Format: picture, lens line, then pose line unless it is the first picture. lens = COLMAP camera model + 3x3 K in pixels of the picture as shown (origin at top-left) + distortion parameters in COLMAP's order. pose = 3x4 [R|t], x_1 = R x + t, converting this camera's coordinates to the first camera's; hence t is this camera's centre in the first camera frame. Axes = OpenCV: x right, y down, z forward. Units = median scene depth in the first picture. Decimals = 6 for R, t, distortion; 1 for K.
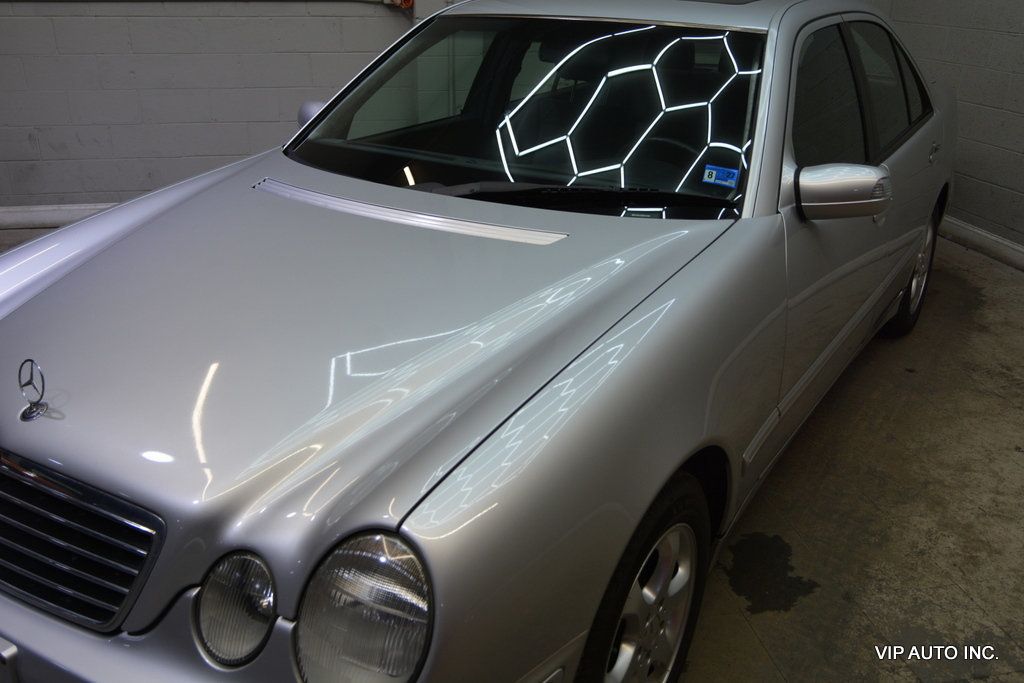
lens RADIAL K [[934.3, 0, 519.5], [0, 934.3, 338.2], [0, 0, 1]] dist [-0.004146, 0.000000]
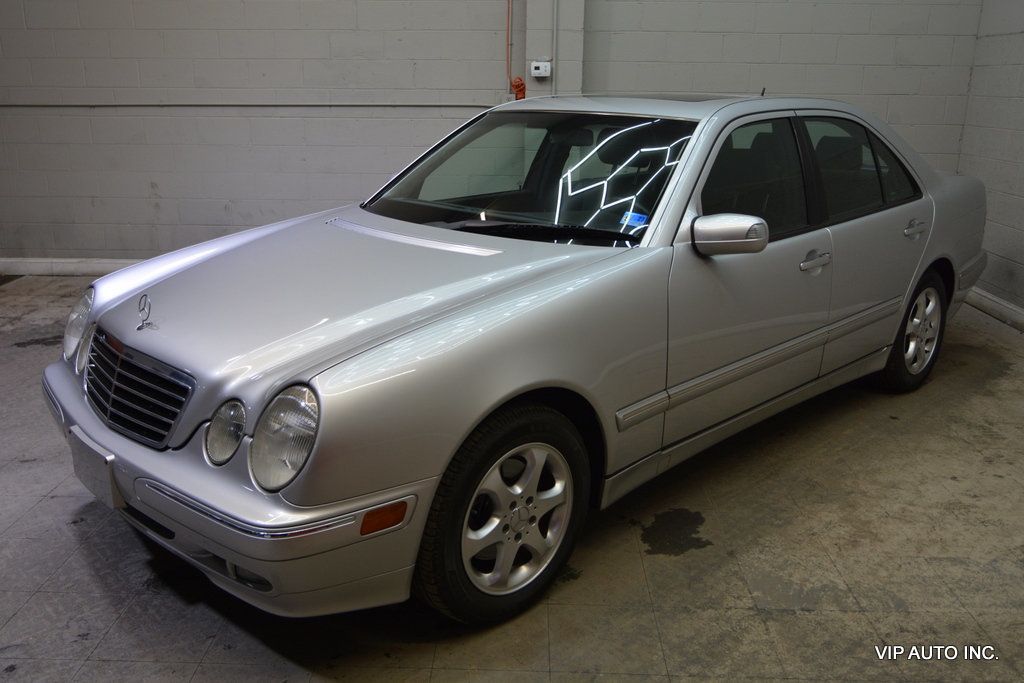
lens RADIAL K [[934.3, 0, 509.5], [0, 934.3, 339.0], [0, 0, 1]] dist [-0.004146, 0.000000]
pose [[0.973253, 0.054080, -0.223281, 0.341301], [-0.079062, 0.991377, -0.104504, 0.152707], [0.215704, 0.119362, 0.969136, -0.336475]]
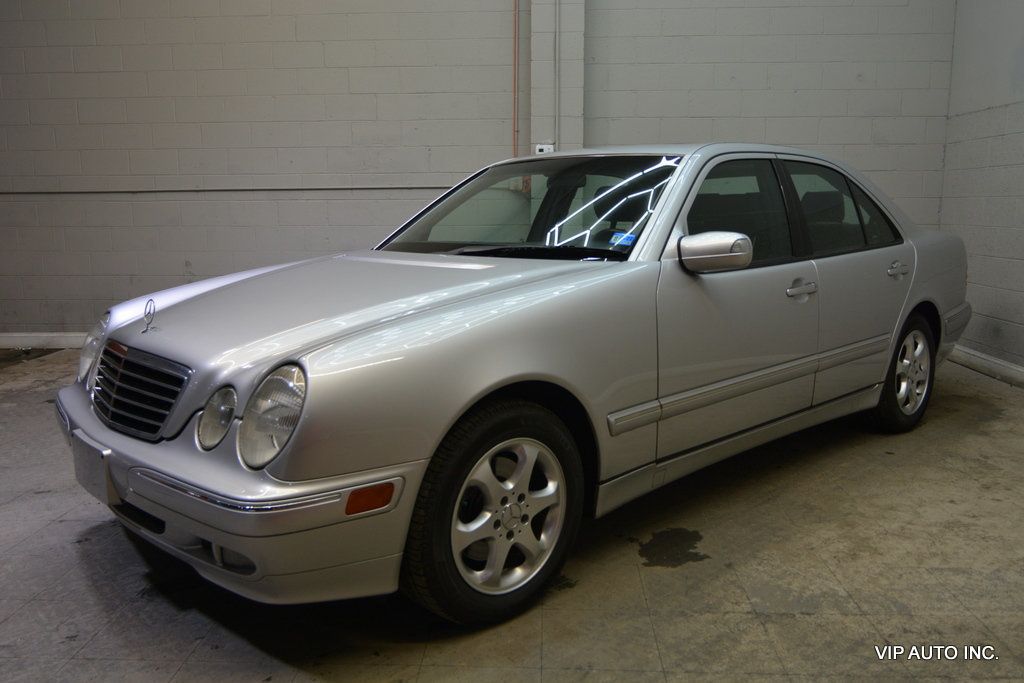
lens RADIAL K [[871.5, 0, 512.8], [0, 871.5, 333.0], [0, 0, 1]] dist [-0.012546, 0.019470]
pose [[0.968637, 0.013119, -0.248135, 0.372666], [-0.072762, 0.969808, -0.232763, 0.280420], [0.237590, 0.243518, 0.940346, -0.255137]]
